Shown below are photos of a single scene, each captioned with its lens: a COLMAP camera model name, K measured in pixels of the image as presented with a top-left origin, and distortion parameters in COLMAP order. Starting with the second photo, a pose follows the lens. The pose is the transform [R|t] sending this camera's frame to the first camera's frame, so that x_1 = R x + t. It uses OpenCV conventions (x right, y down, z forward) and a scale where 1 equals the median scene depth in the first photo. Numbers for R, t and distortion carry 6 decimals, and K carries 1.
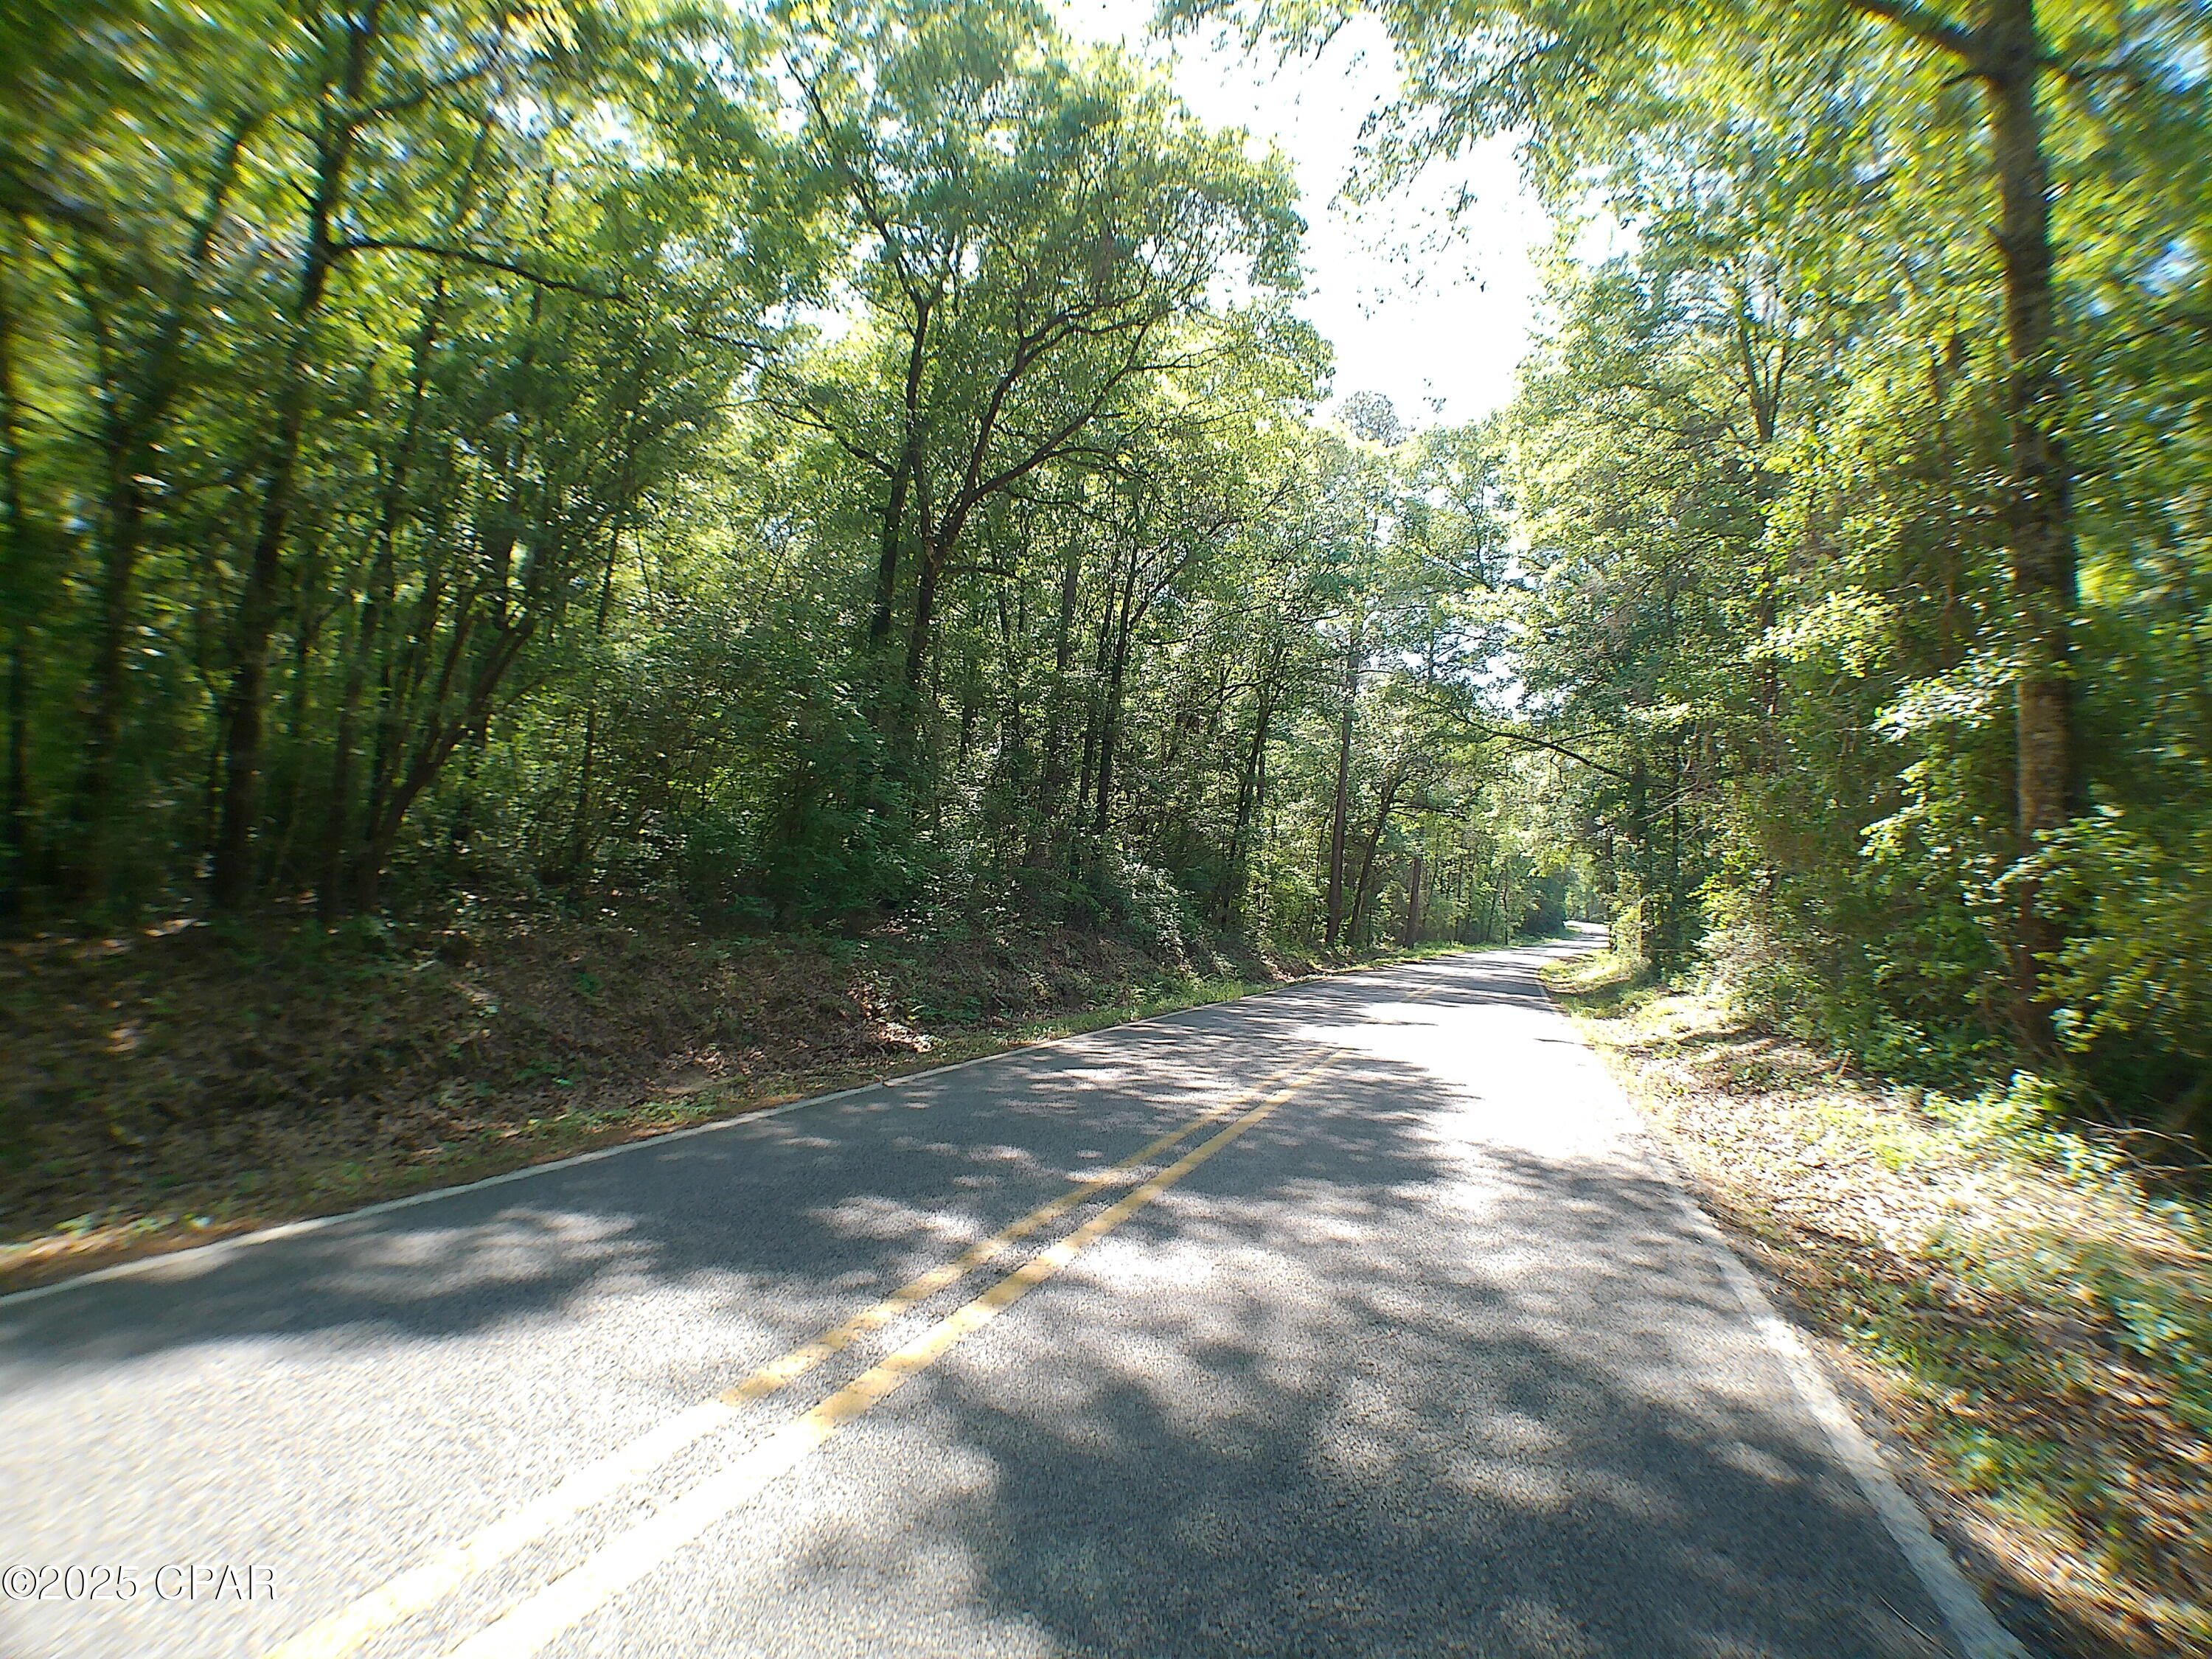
lens RADIAL K [[908.7, 0, 1105.4], [0, 908.7, 843.3], [0, 0, 1]] dist [-0.038000, 0.003989]
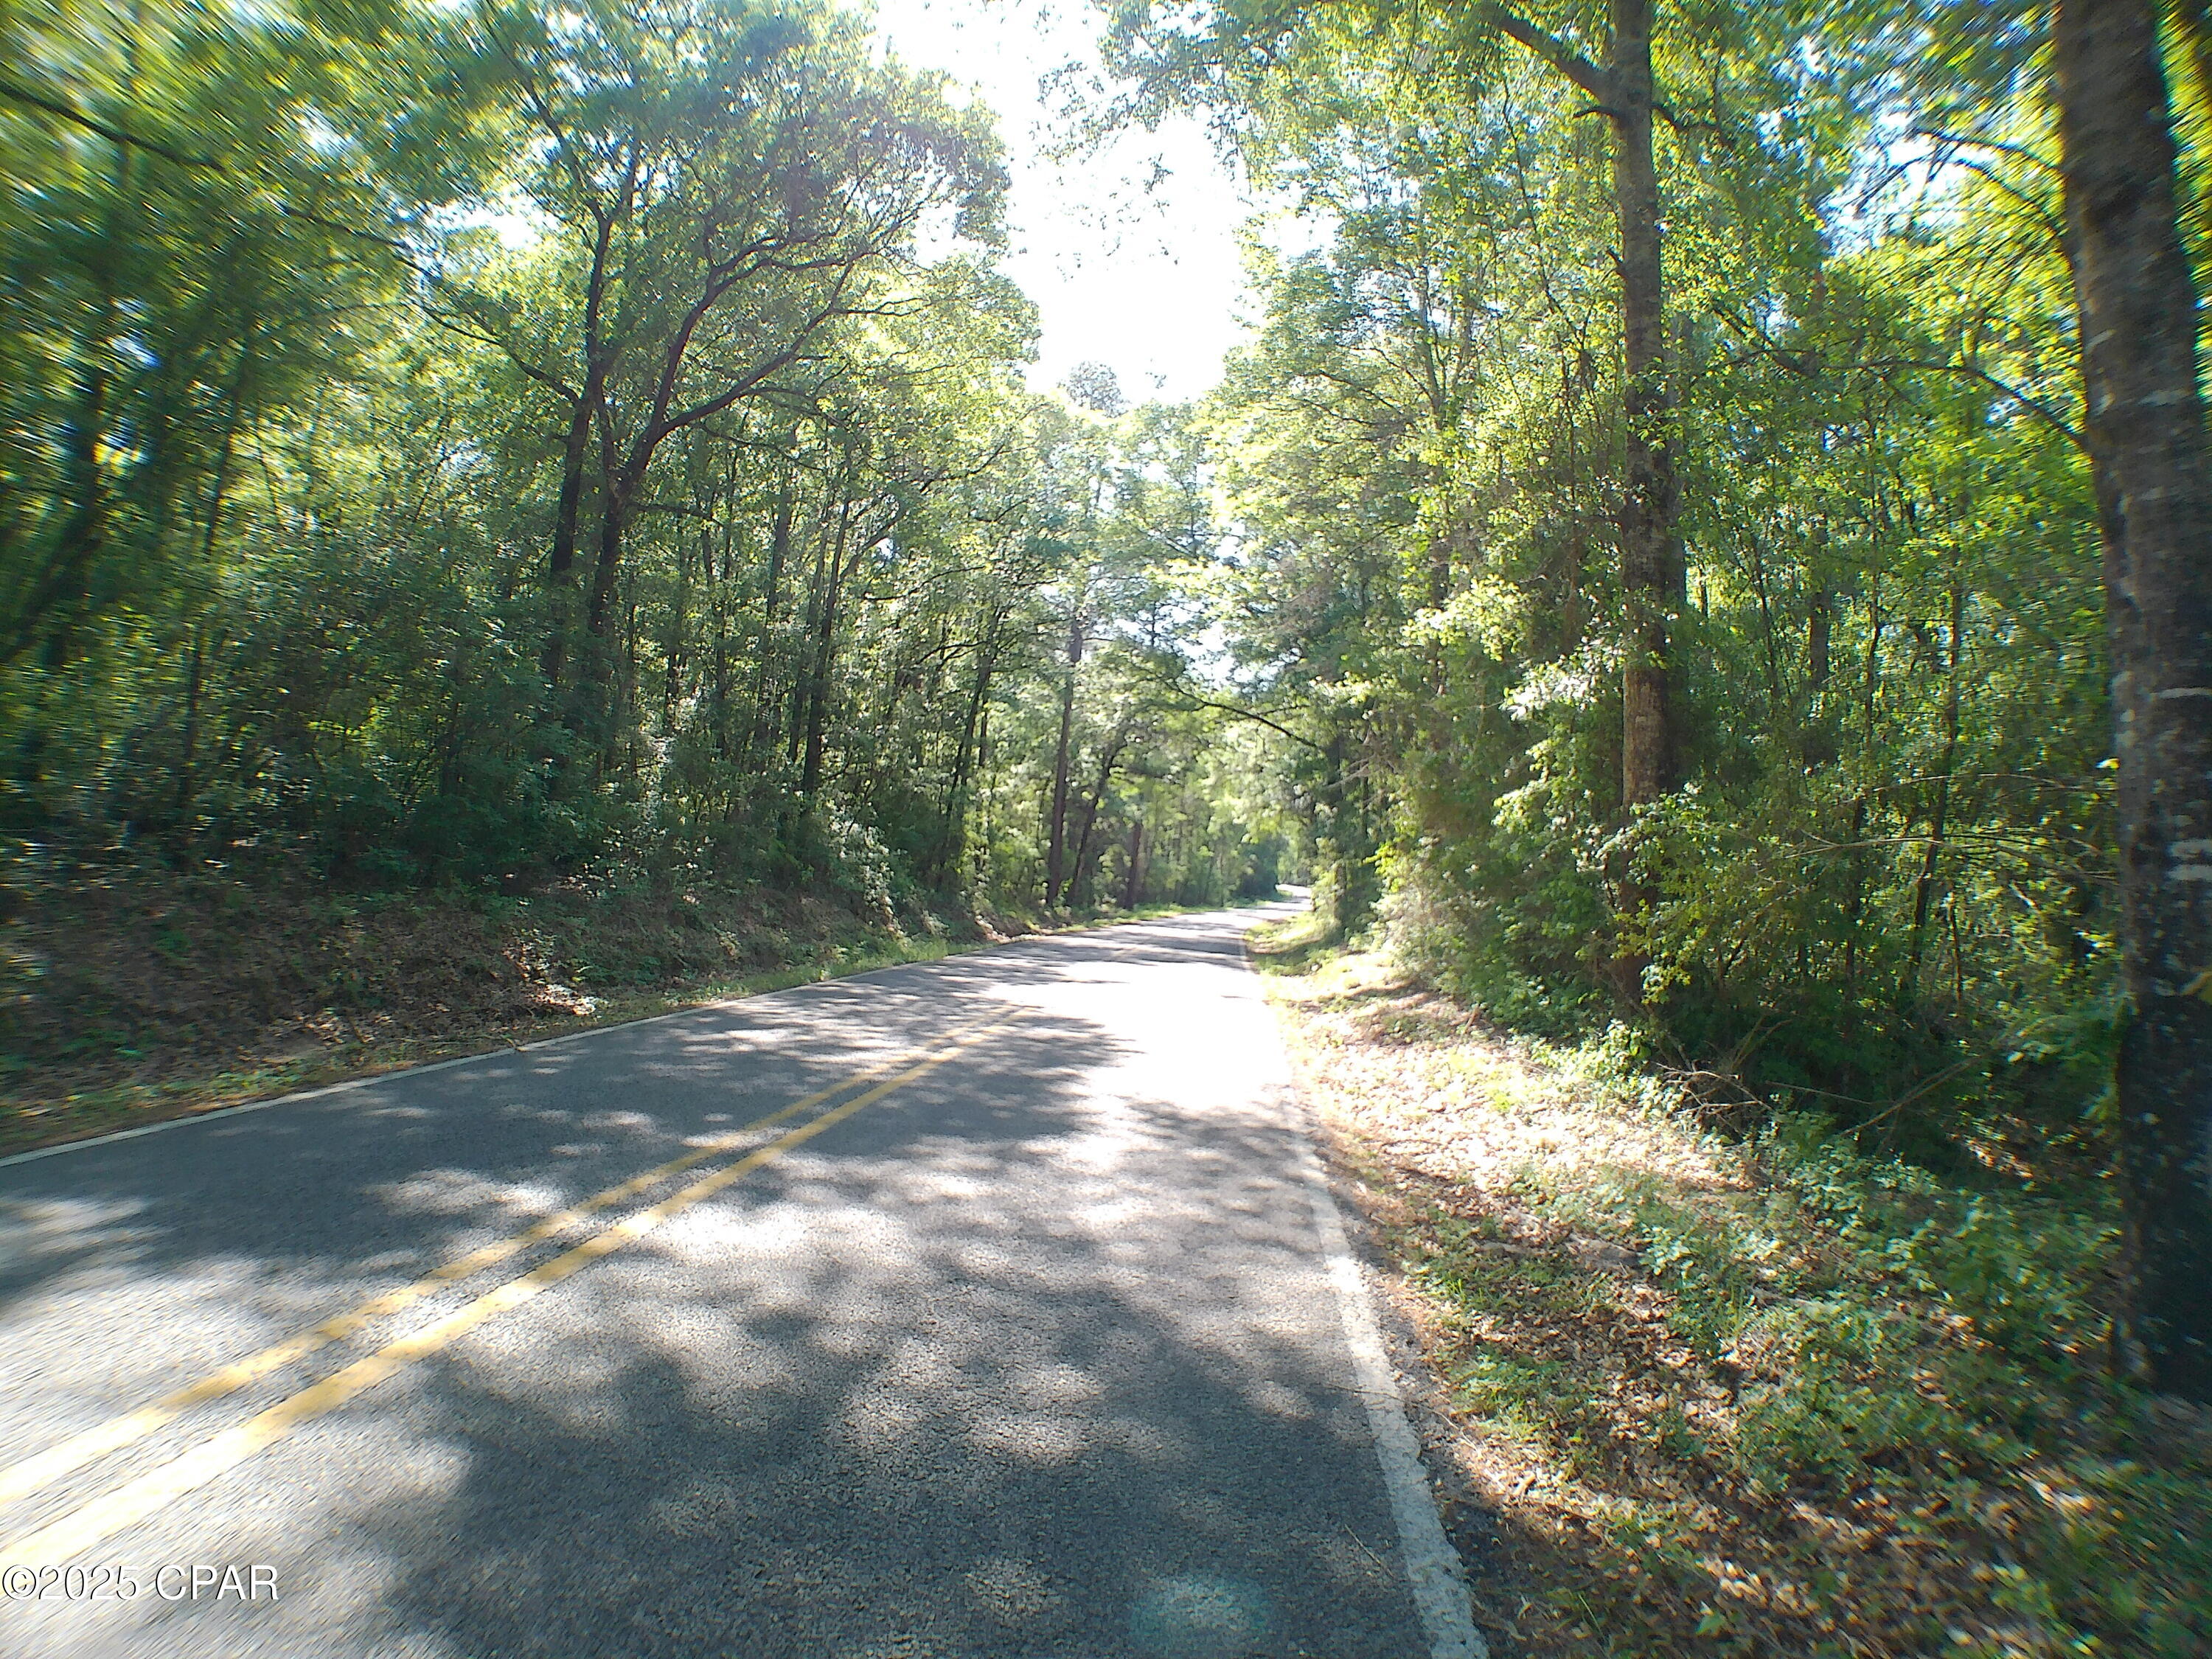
lens RADIAL K [[878.9, 0, 1106.0], [0, 878.9, 829.5], [0, 0, 1]] dist [-0.030952, 0.000374]
pose [[0.985794, 0.018037, 0.166988, 0.194367], [-0.021115, 0.999638, 0.016675, 0.011179], [-0.166627, -0.019964, 0.985818, 0.020763]]
